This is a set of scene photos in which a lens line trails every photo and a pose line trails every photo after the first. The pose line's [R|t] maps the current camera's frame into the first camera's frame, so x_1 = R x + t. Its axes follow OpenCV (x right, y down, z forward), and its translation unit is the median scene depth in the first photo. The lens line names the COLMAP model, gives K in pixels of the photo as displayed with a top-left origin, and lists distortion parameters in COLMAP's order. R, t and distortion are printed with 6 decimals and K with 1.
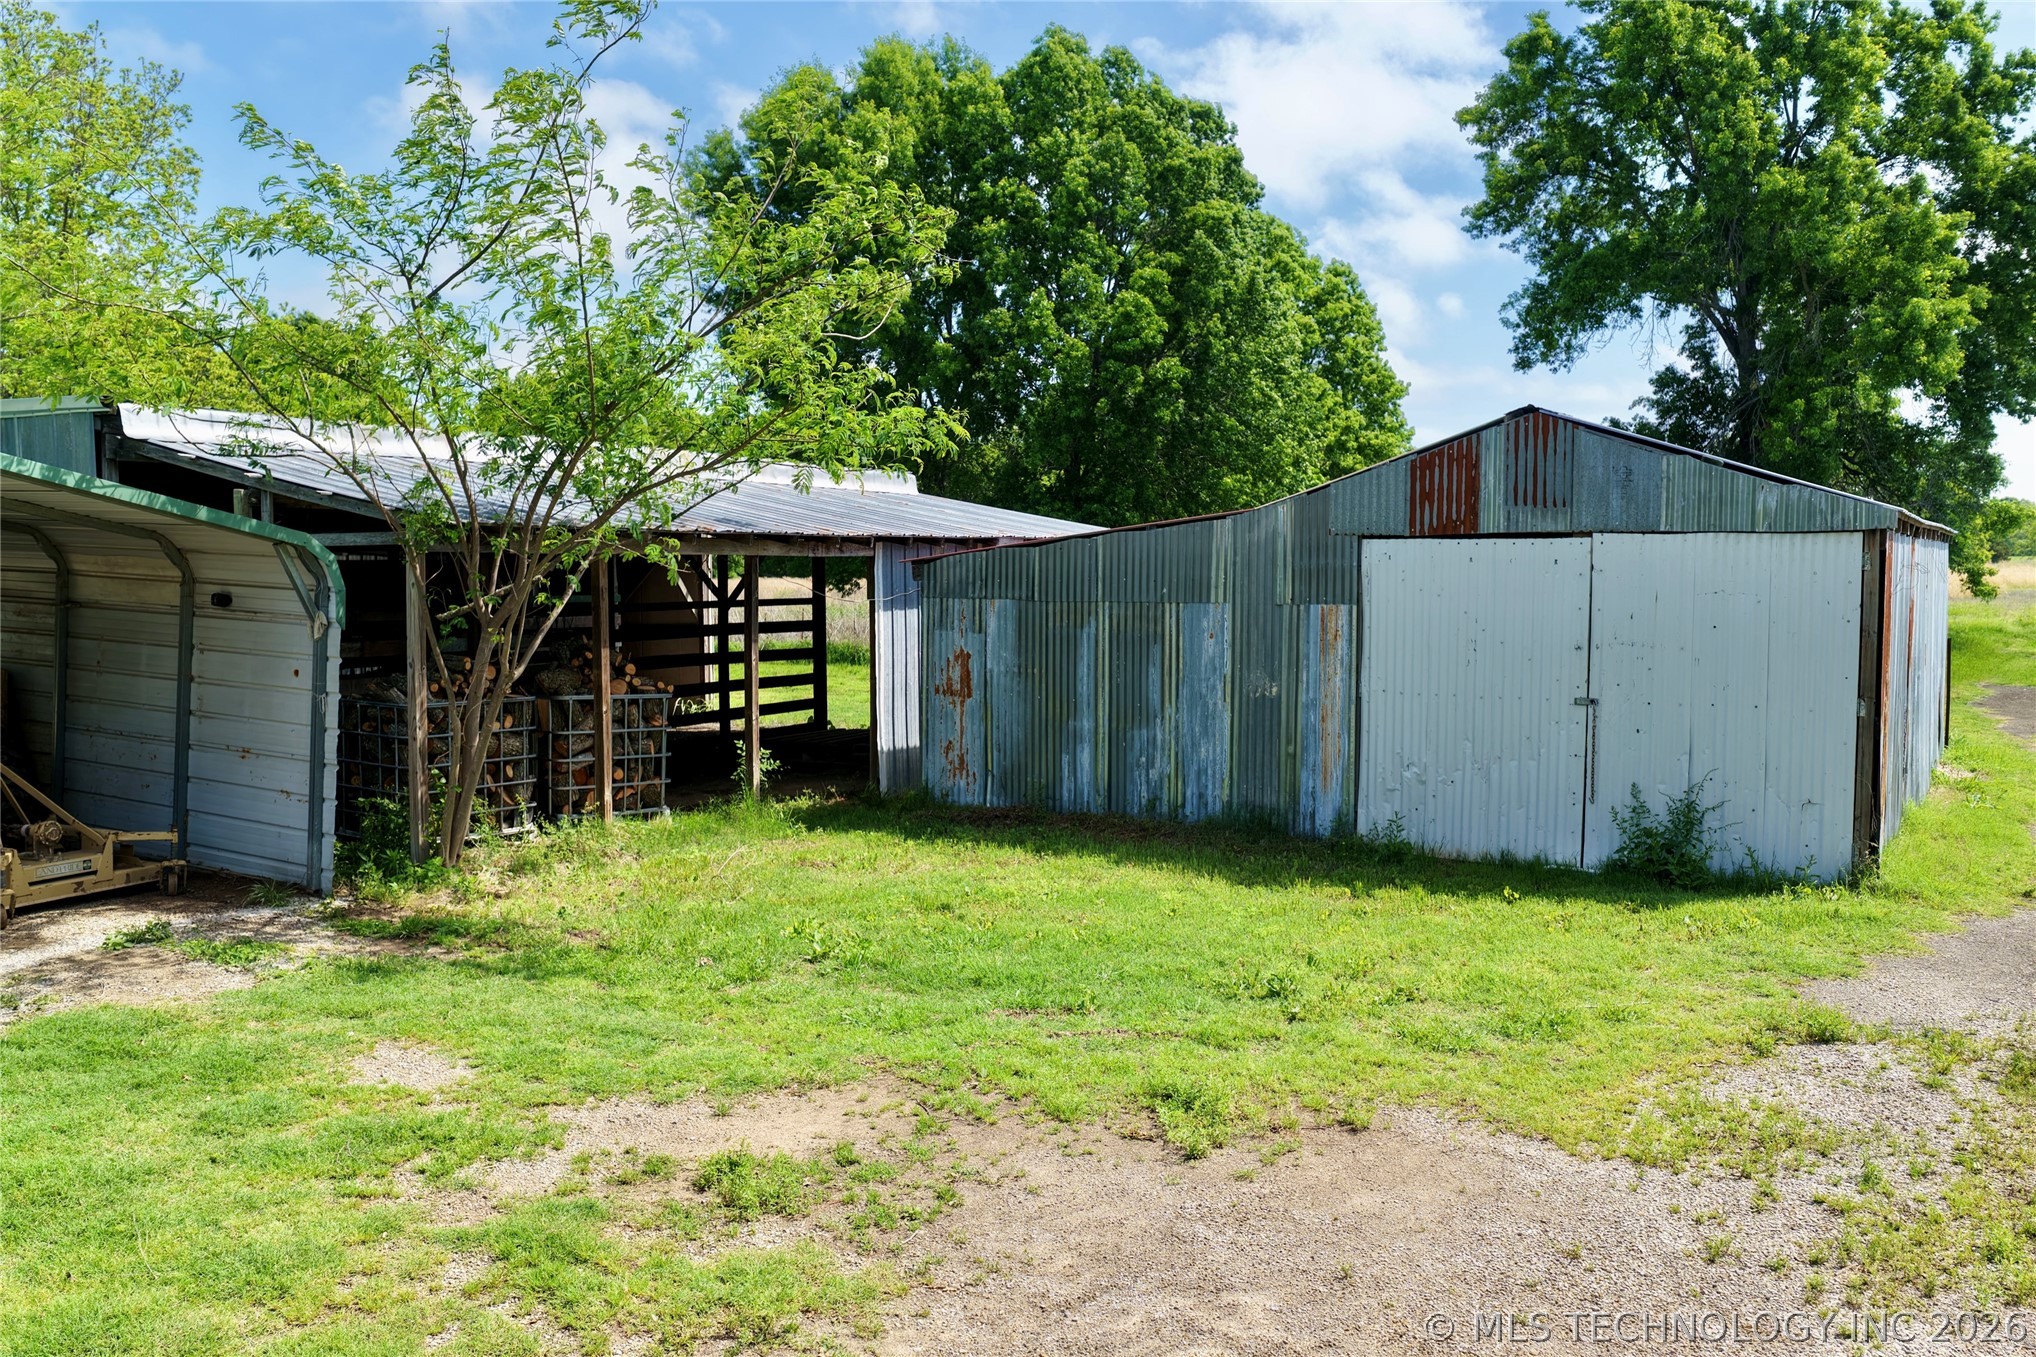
lens RADIAL K [[1694.2, 0, 1018.0], [0, 1694.2, 678.5], [0, 0, 1]] dist [-0.016603, 0.040254]
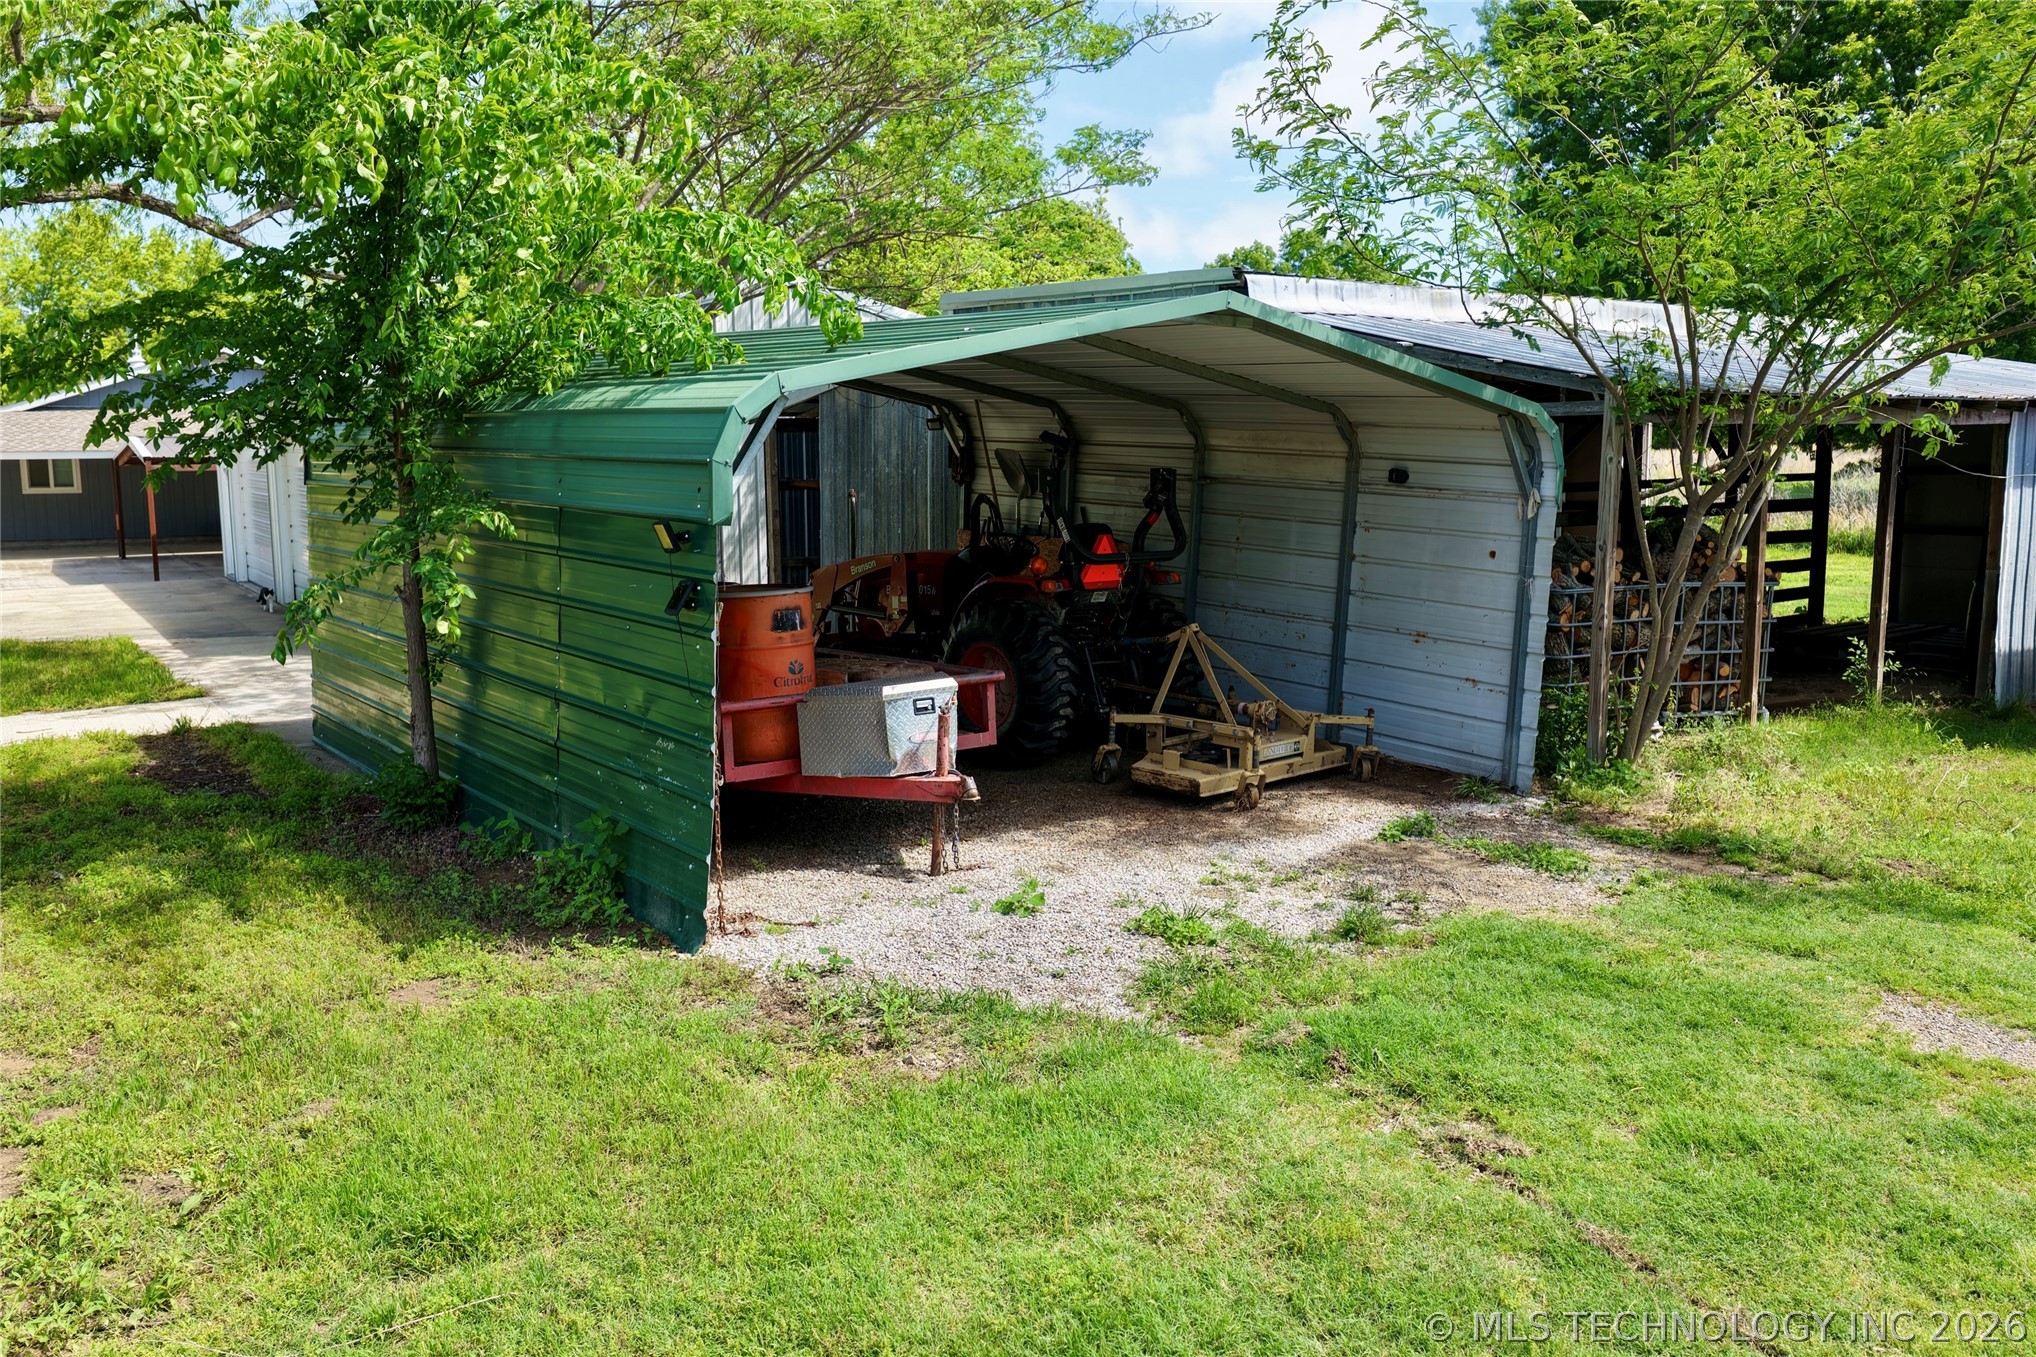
lens RADIAL K [[1694.2, 0, 1018.0], [0, 1694.2, 678.5], [0, 0, 1]] dist [-0.016603, 0.040254]
pose [[0.921957, 0.047074, -0.384421, -0.292189], [-0.018617, 0.996825, 0.077416, -0.002401], [0.386845, -0.064218, 0.919906, 0.029577]]
